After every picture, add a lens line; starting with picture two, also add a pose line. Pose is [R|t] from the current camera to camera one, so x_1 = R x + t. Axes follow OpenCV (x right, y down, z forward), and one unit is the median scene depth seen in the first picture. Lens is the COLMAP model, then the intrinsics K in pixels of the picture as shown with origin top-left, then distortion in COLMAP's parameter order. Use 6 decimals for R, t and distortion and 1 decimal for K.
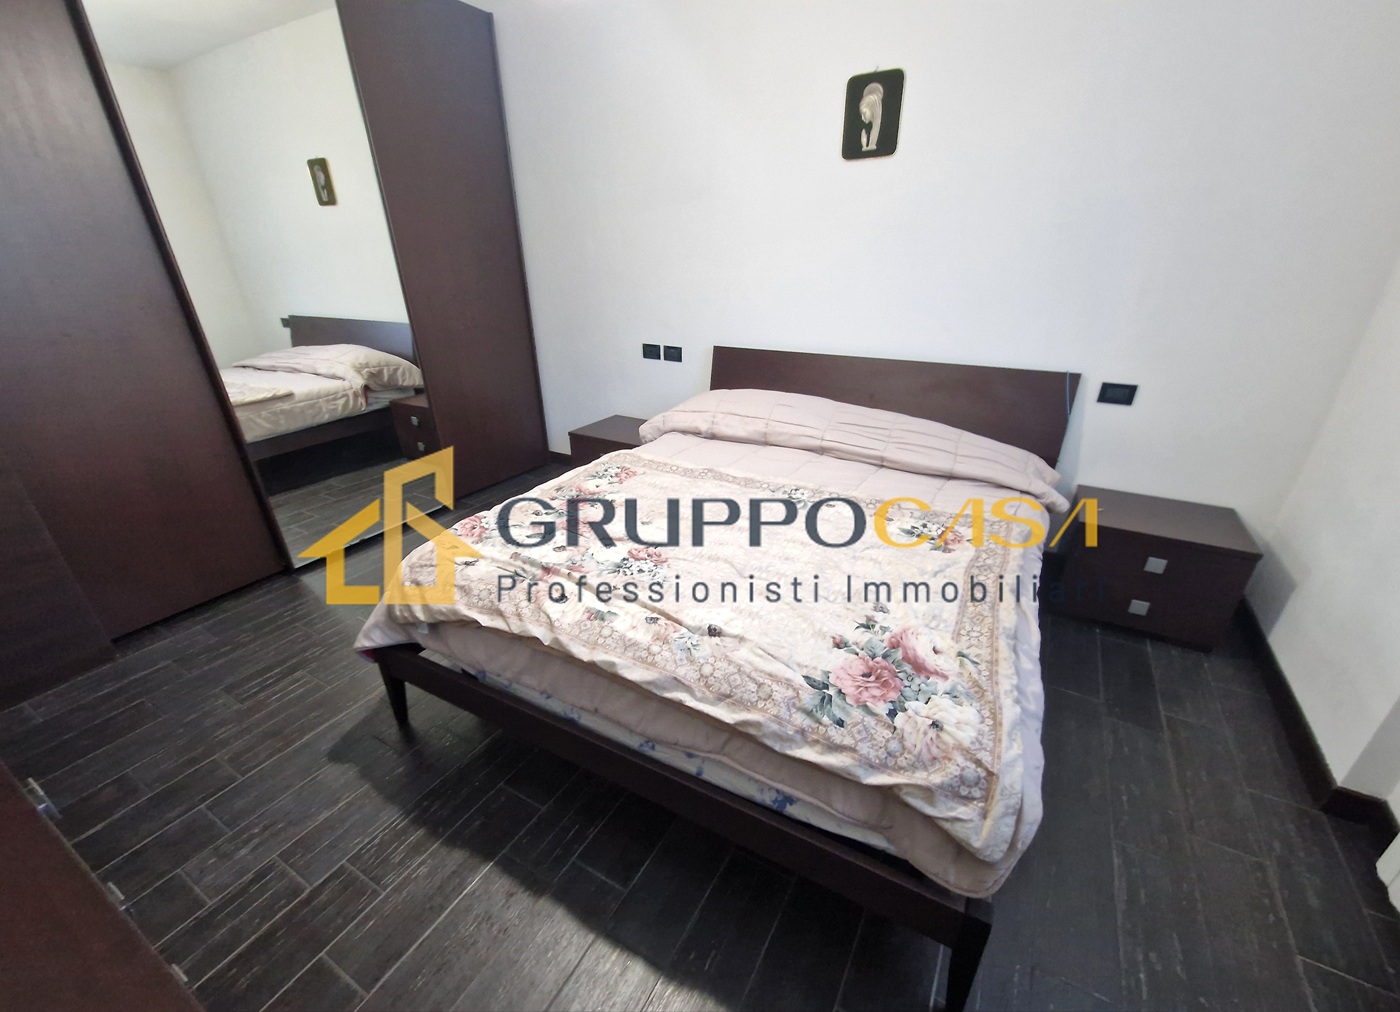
lens RADIAL K [[571.4, 0, 697.6], [0, 571.4, 533.2], [0, 0, 1]] dist [0.015221, -0.000256]
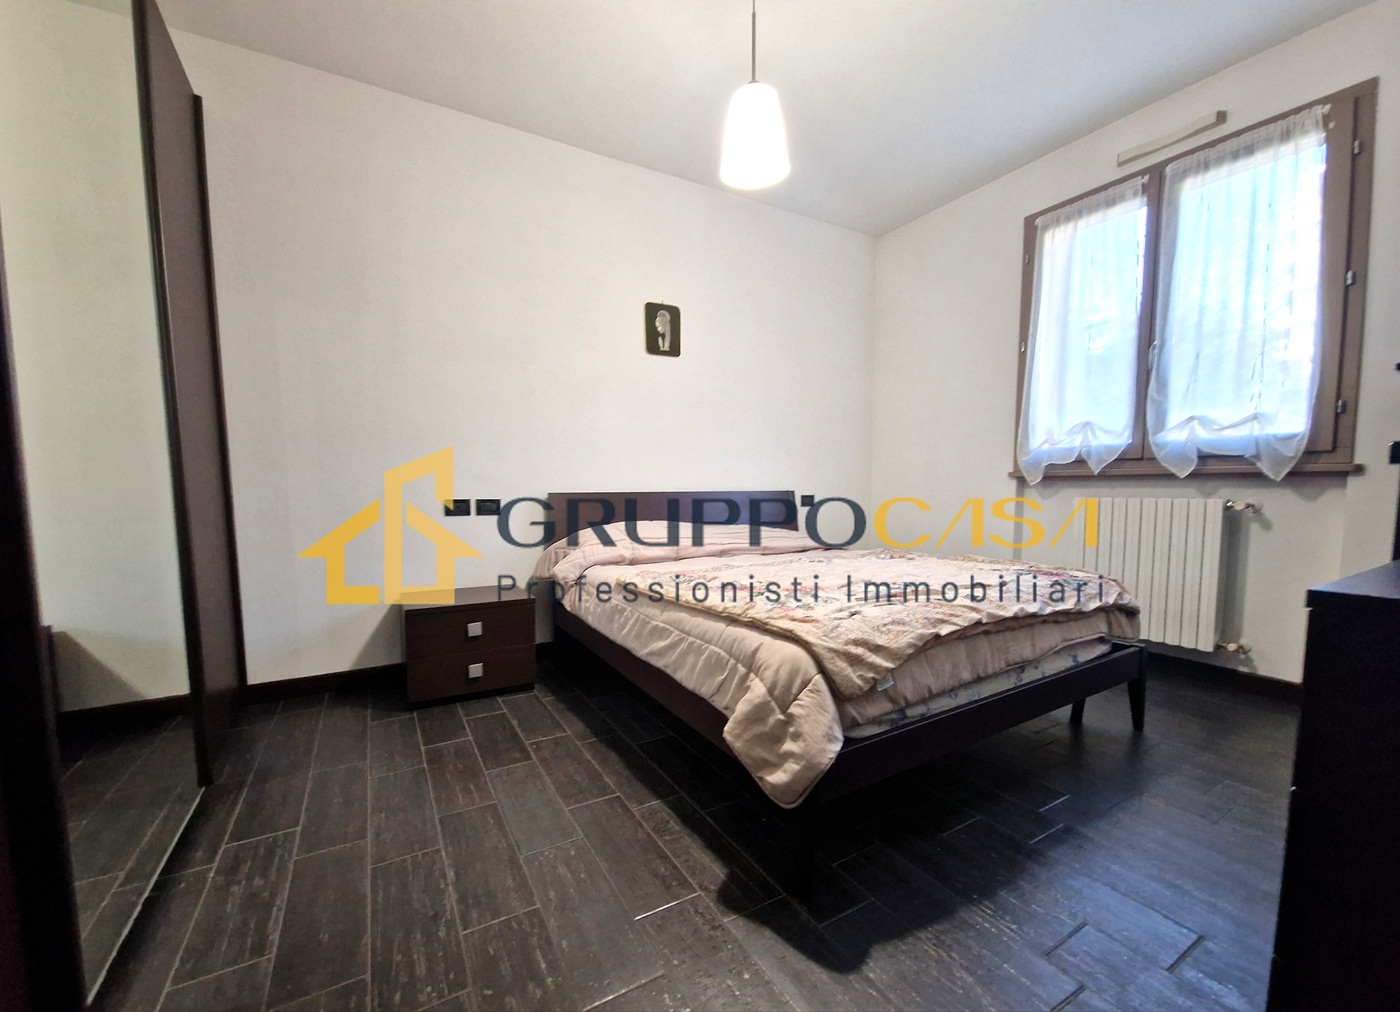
lens RADIAL K [[571.4, 0, 697.6], [0, 571.4, 533.2], [0, 0, 1]] dist [0.015221, -0.000256]
pose [[0.502967, -0.068793, 0.861563, -0.906060], [0.386726, 0.909388, -0.153153, -0.015925], [-0.772960, 0.410220, 0.483996, 0.452437]]
